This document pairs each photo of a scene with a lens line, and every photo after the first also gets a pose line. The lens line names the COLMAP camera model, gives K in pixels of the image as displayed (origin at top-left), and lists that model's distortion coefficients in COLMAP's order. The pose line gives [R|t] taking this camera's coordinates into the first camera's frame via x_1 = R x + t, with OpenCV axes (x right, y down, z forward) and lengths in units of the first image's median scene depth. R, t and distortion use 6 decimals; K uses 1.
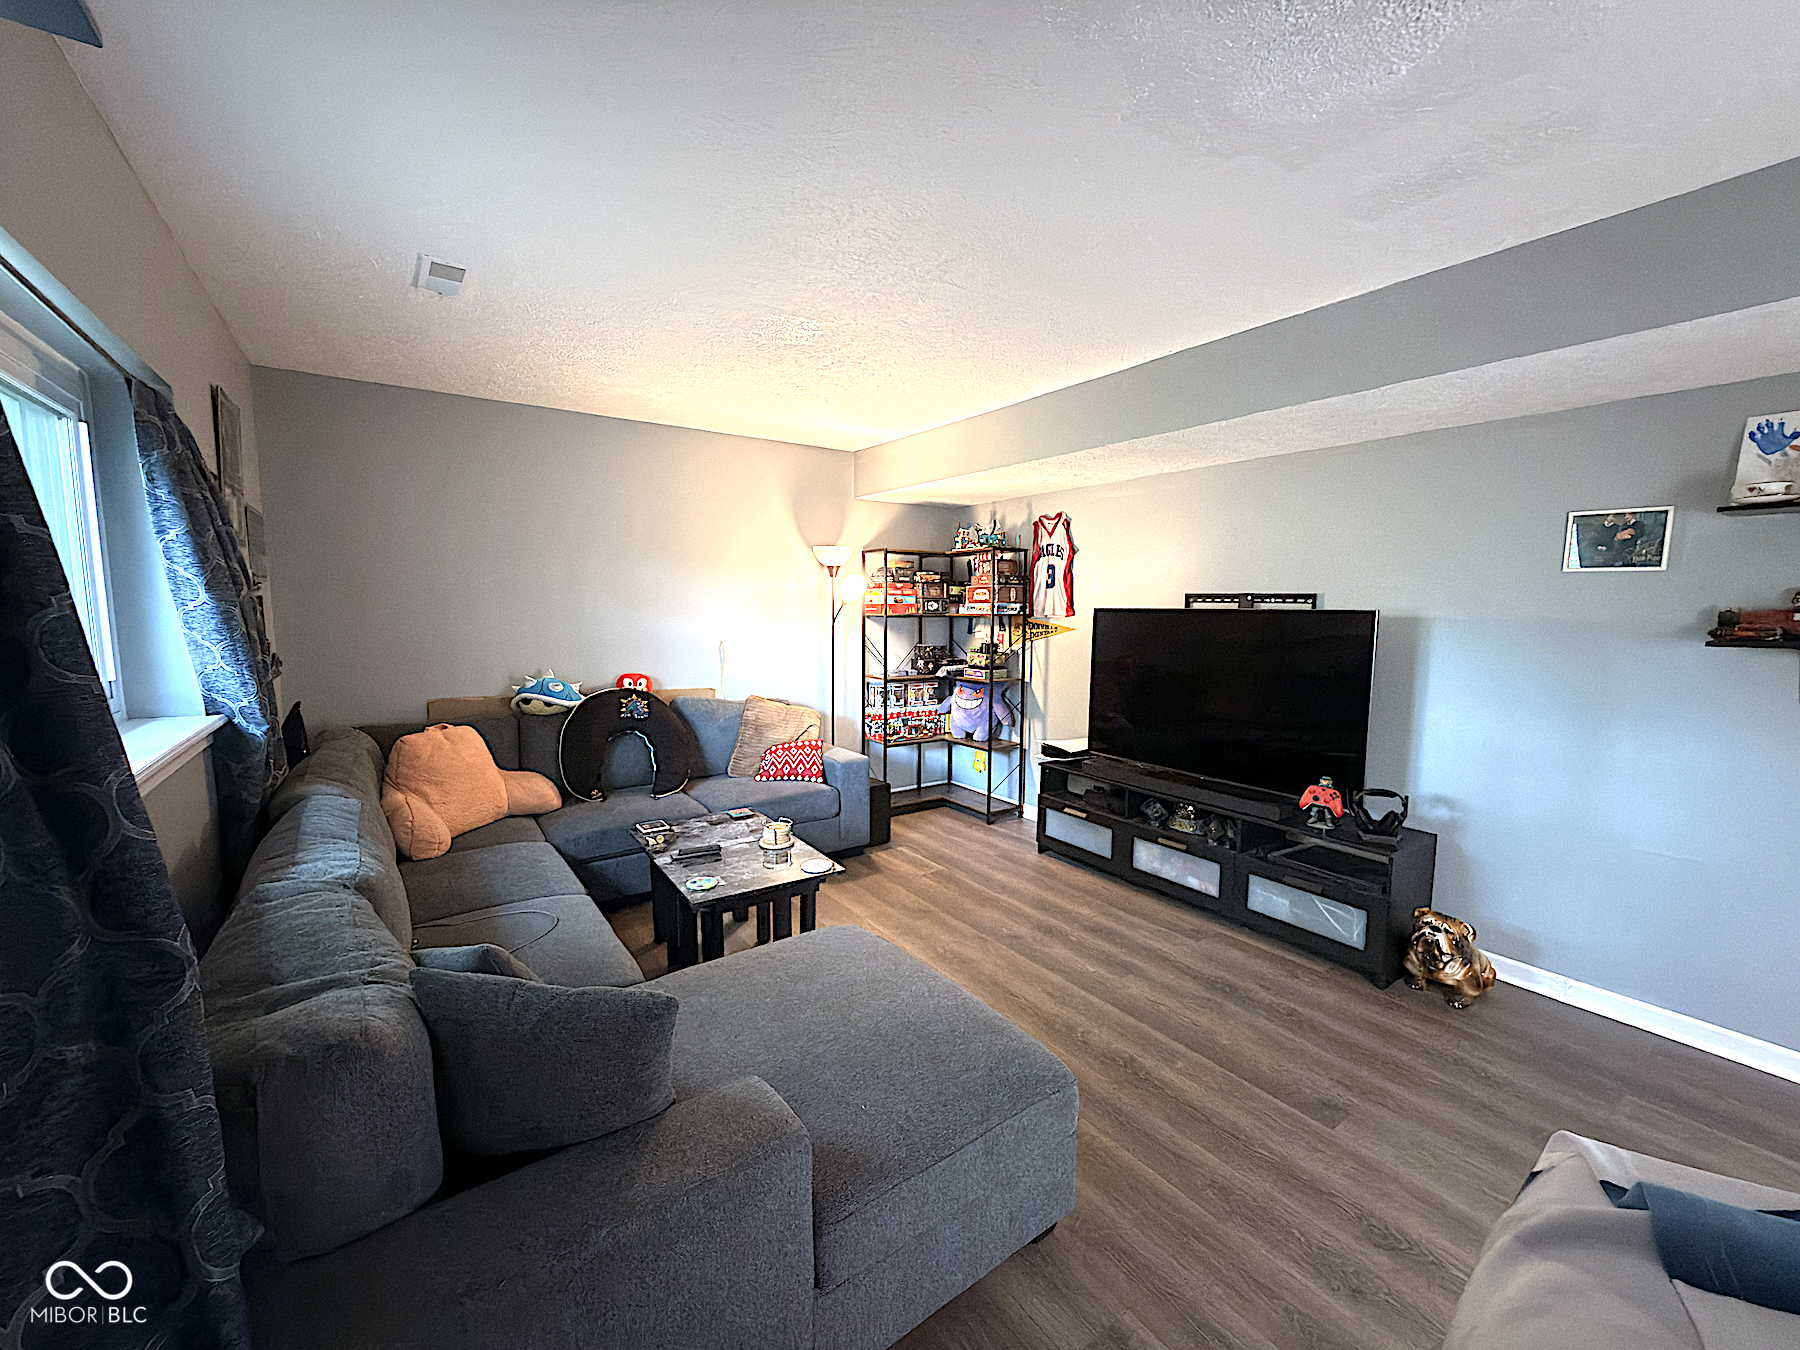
lens RADIAL K [[721.9, 0, 901.4], [0, 721.9, 679.0], [0, 0, 1]] dist [0.004176, 0.000314]
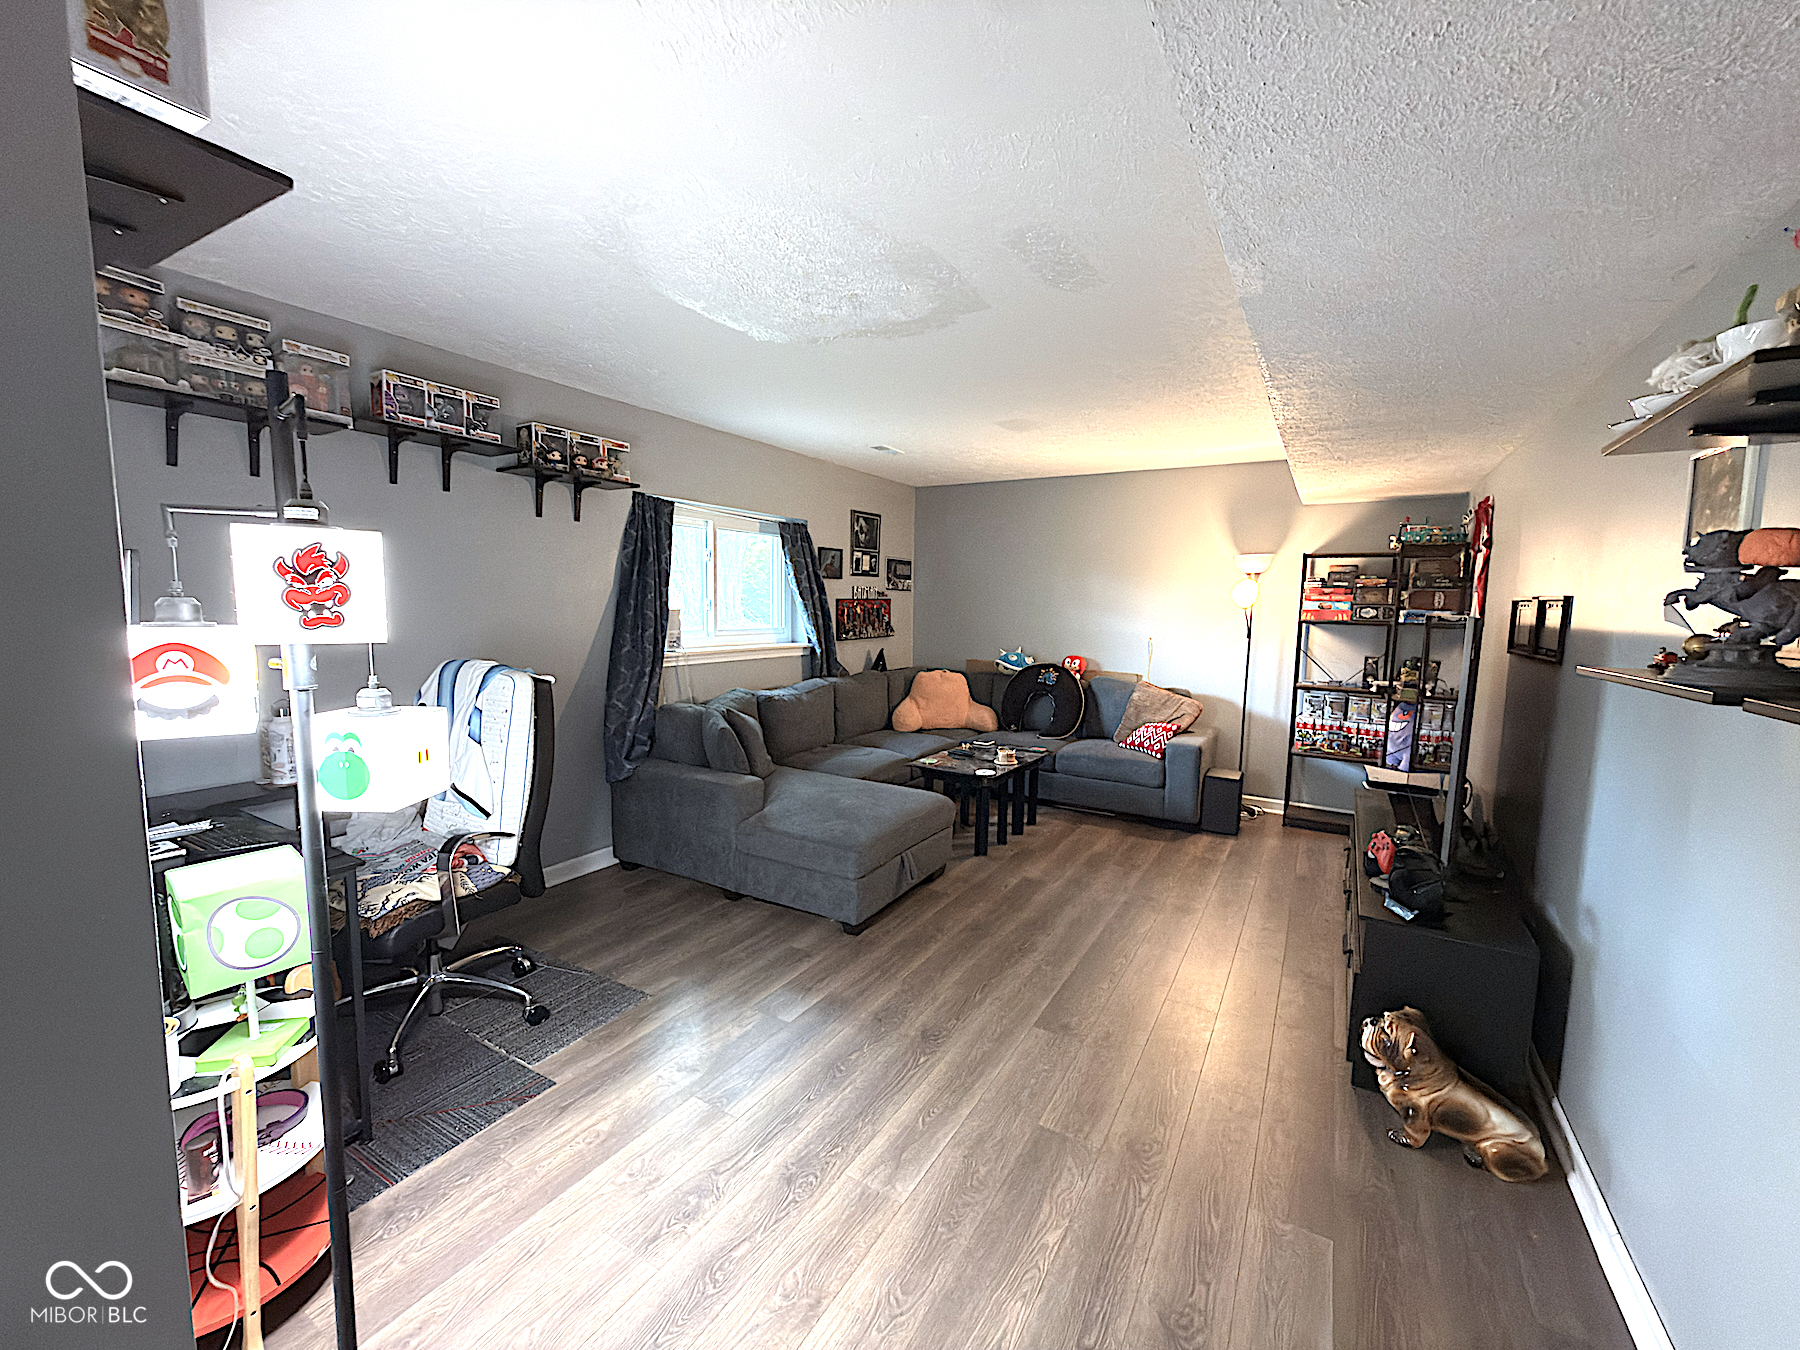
lens RADIAL K [[721.9, 0, 901.7], [0, 721.9, 677.5], [0, 0, 1]] dist [0.004176, 0.000314]
pose [[0.402569, 0.095701, -0.910373, 0.678671], [-0.113989, 0.992020, 0.053878, -0.002703], [0.908265, 0.082082, 0.410265, 0.105642]]
